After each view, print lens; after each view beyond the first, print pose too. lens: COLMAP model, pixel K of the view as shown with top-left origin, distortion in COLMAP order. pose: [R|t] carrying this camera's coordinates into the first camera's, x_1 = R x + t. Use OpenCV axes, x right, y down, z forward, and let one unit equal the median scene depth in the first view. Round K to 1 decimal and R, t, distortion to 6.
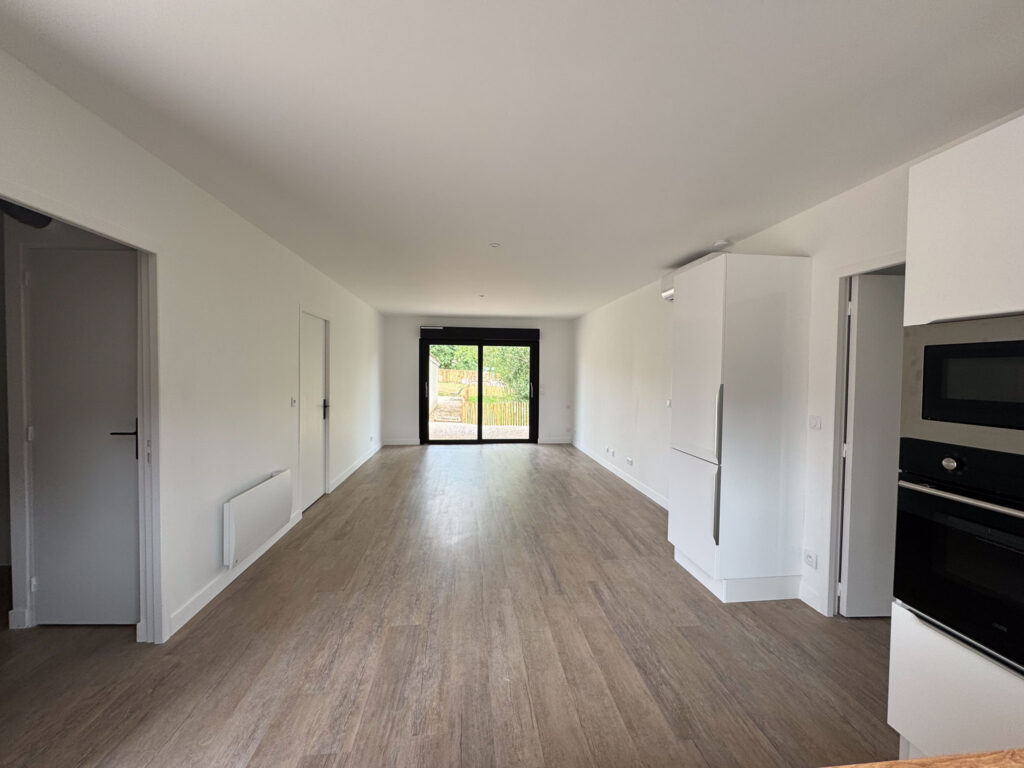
lens RADIAL K [[407.9, 0, 513.9], [0, 407.9, 383.8], [0, 0, 1]] dist [-0.001305, -0.000197]
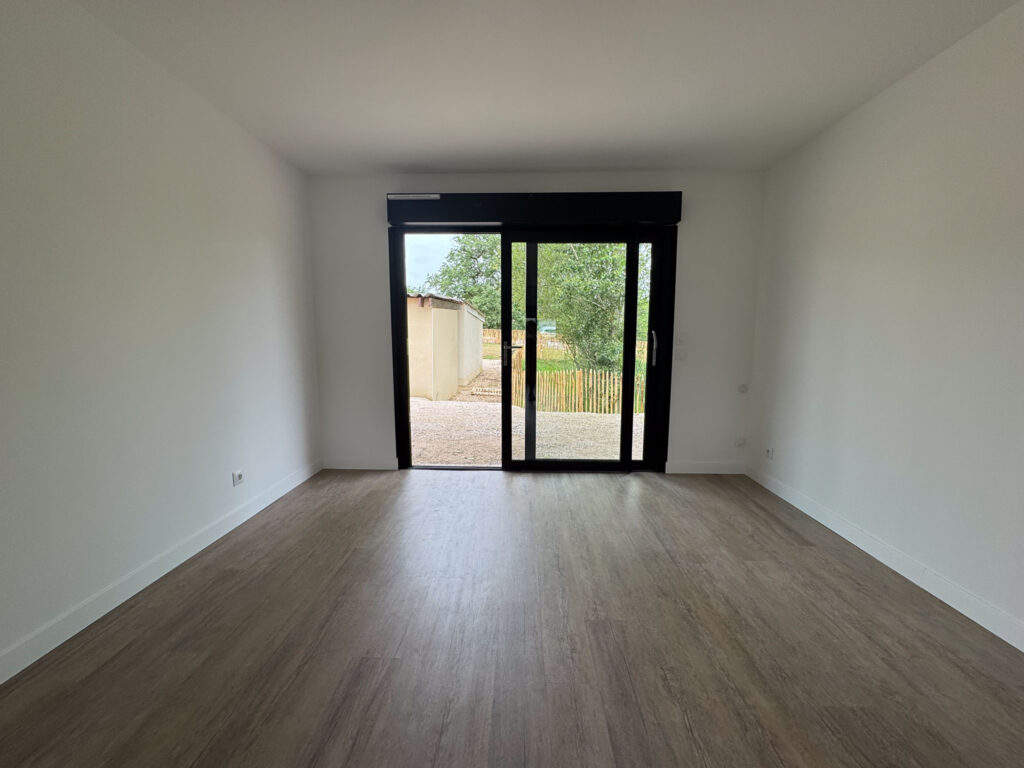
lens RADIAL K [[407.9, 0, 514.2], [0, 407.9, 382.8], [0, 0, 1]] dist [-0.001305, -0.000197]
pose [[0.990680, 0.009626, -0.135870, -0.105862], [0.002526, 0.996030, 0.088981, 0.032725], [0.136188, -0.088495, 0.986723, 1.444562]]
